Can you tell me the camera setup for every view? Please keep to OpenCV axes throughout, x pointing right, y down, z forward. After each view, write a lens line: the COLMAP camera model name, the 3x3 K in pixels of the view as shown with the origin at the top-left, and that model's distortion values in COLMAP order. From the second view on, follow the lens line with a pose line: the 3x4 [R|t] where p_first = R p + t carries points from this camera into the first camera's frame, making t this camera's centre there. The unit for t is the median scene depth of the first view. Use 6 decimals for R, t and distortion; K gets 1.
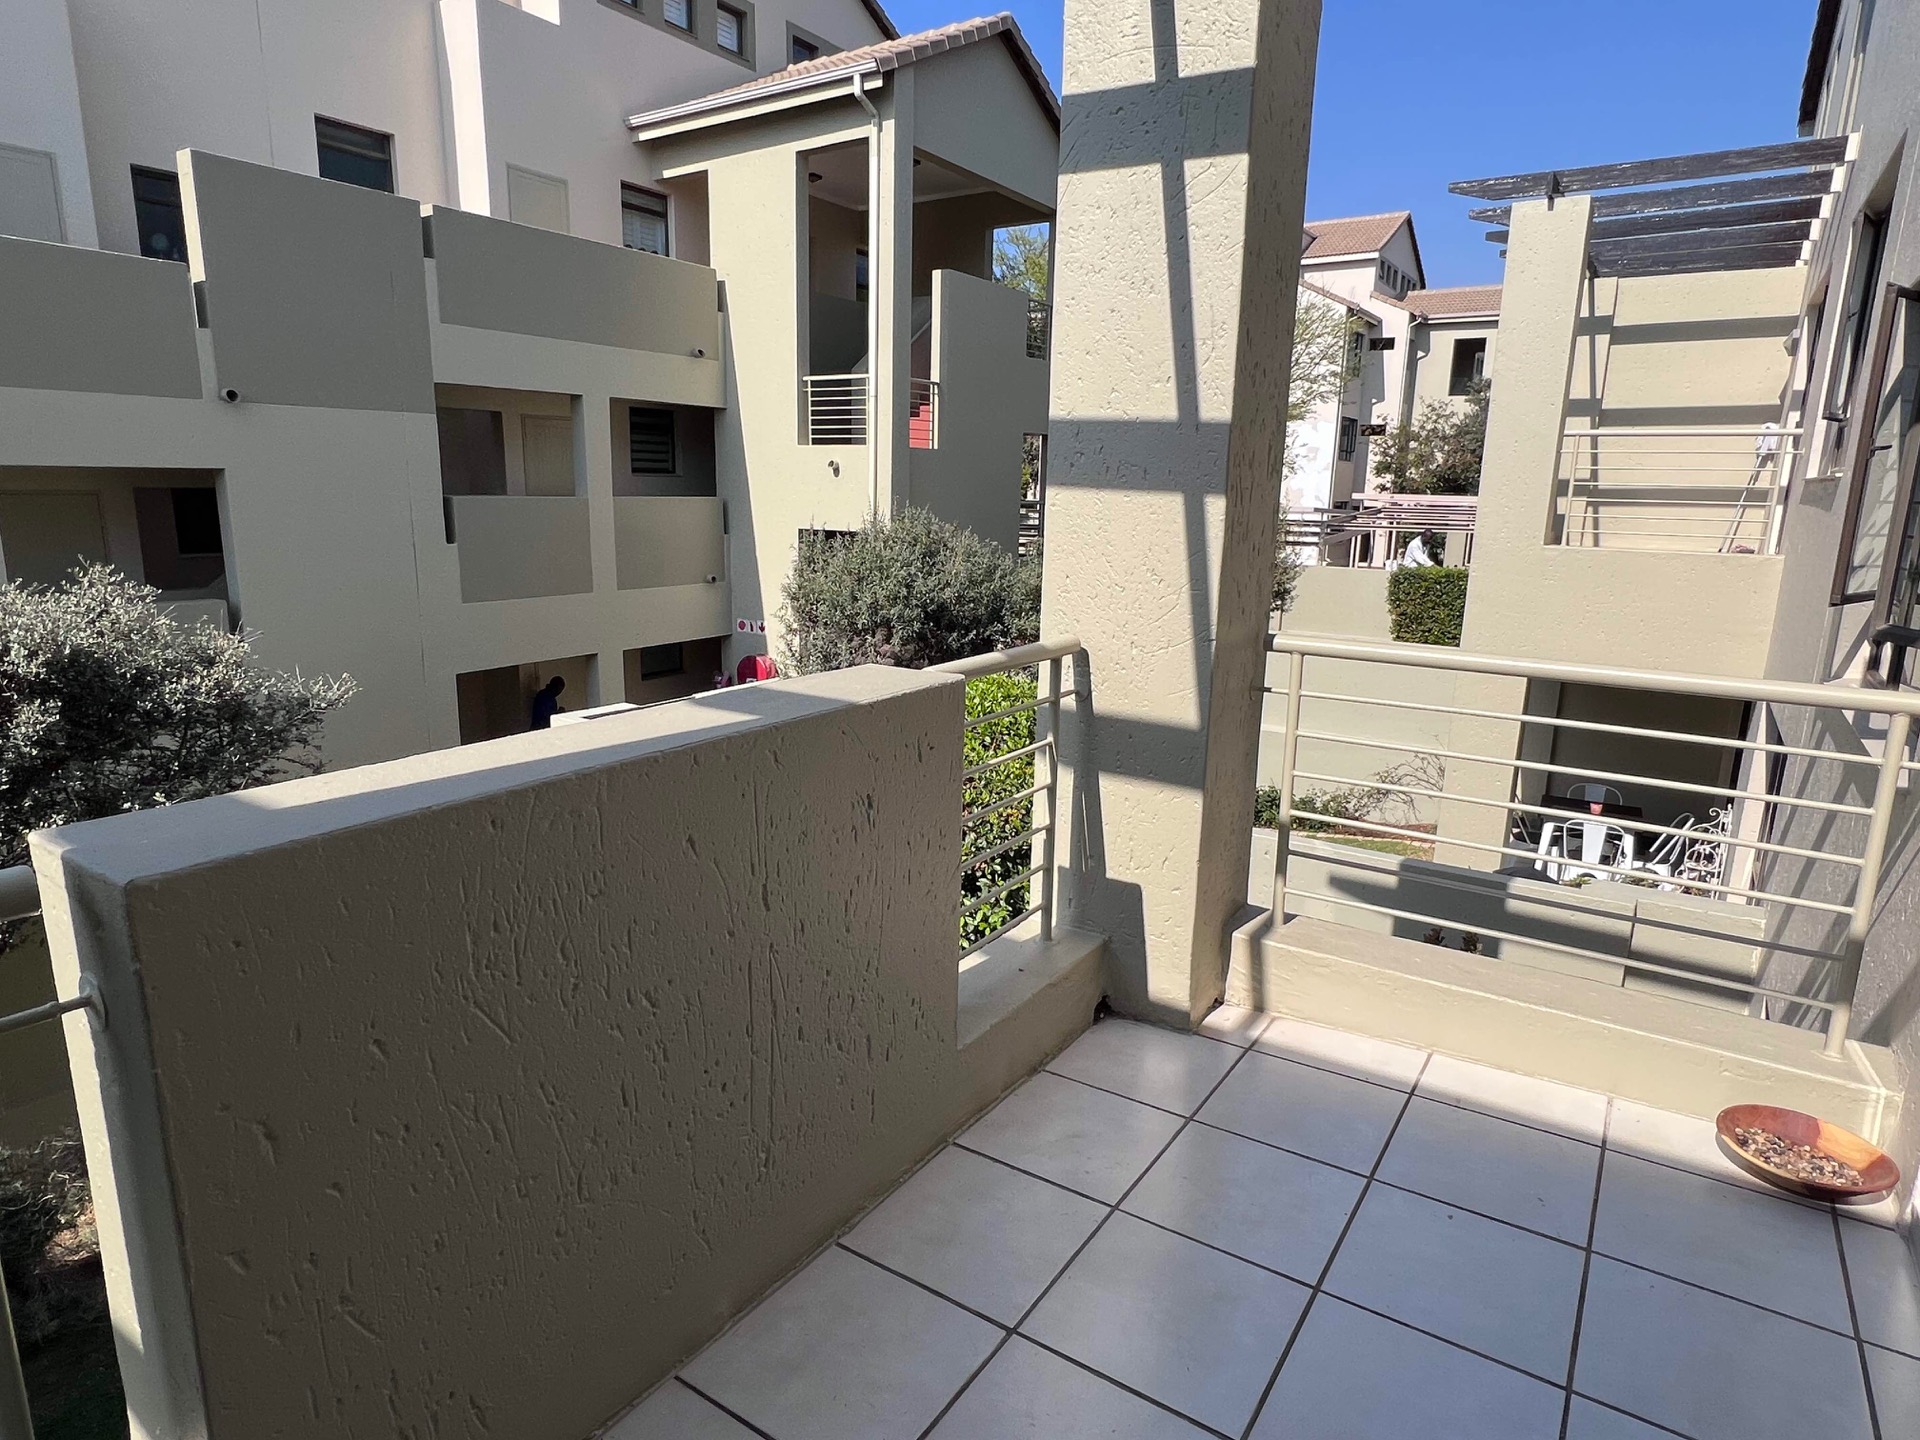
lens RADIAL K [[1088.7, 0, 959.5], [0, 1088.7, 717.1], [0, 0, 1]] dist [0.002235, -0.000376]
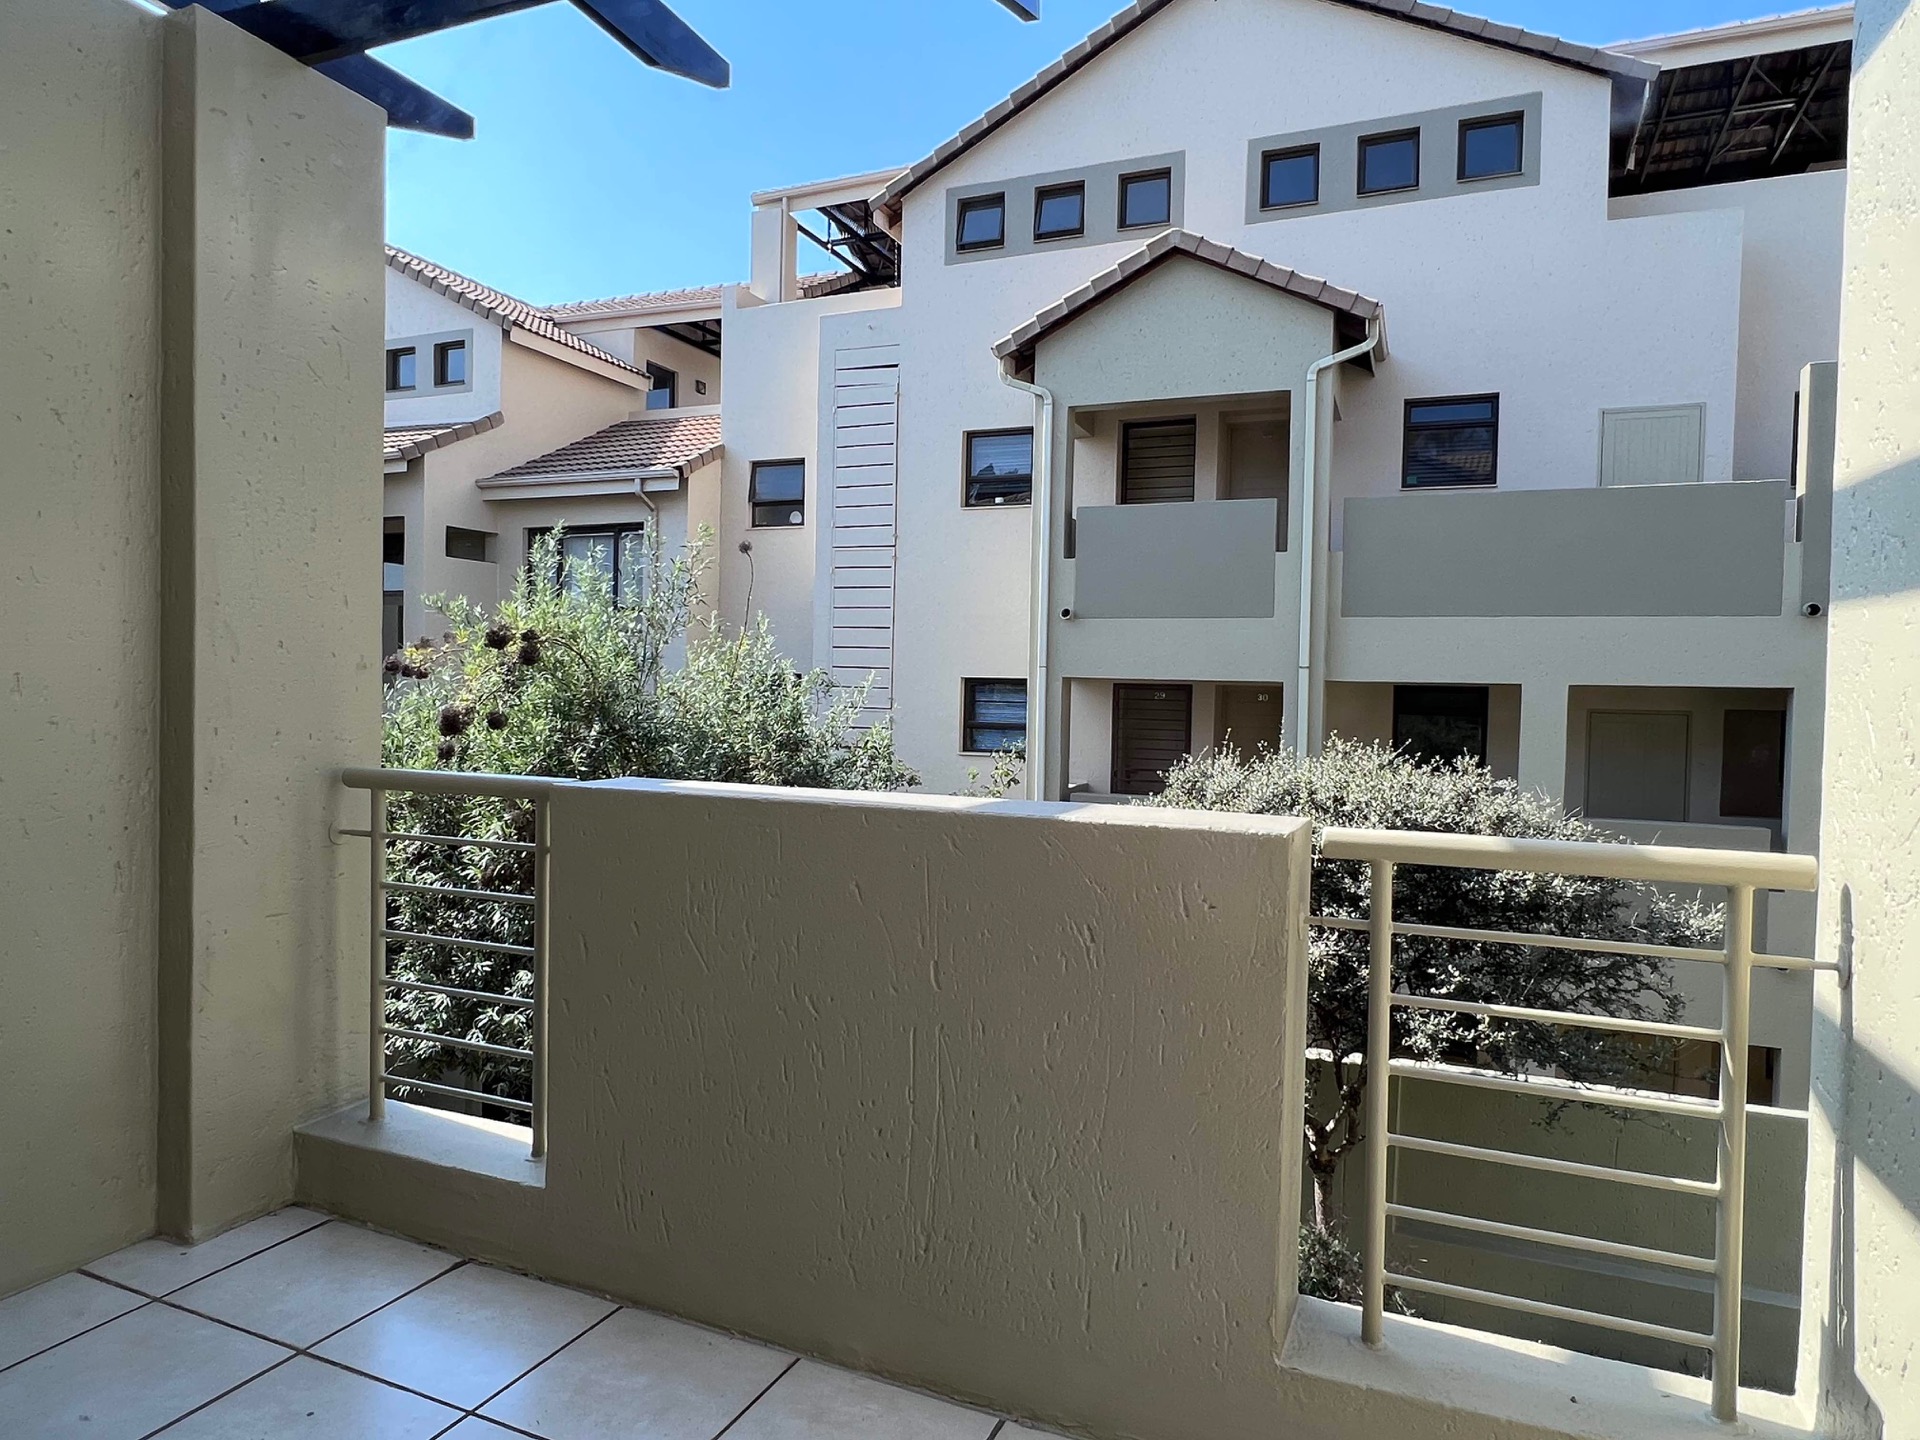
lens RADIAL K [[1191.9, 0, 960.0], [0, 1191.9, 720.8], [0, 0, 1]] dist [-0.003644, -0.000960]
pose [[0.183305, 0.013949, -0.982957, 0.183607], [-0.229848, 0.972793, -0.029058, -0.012190], [0.955808, 0.231257, 0.181524, 0.160596]]
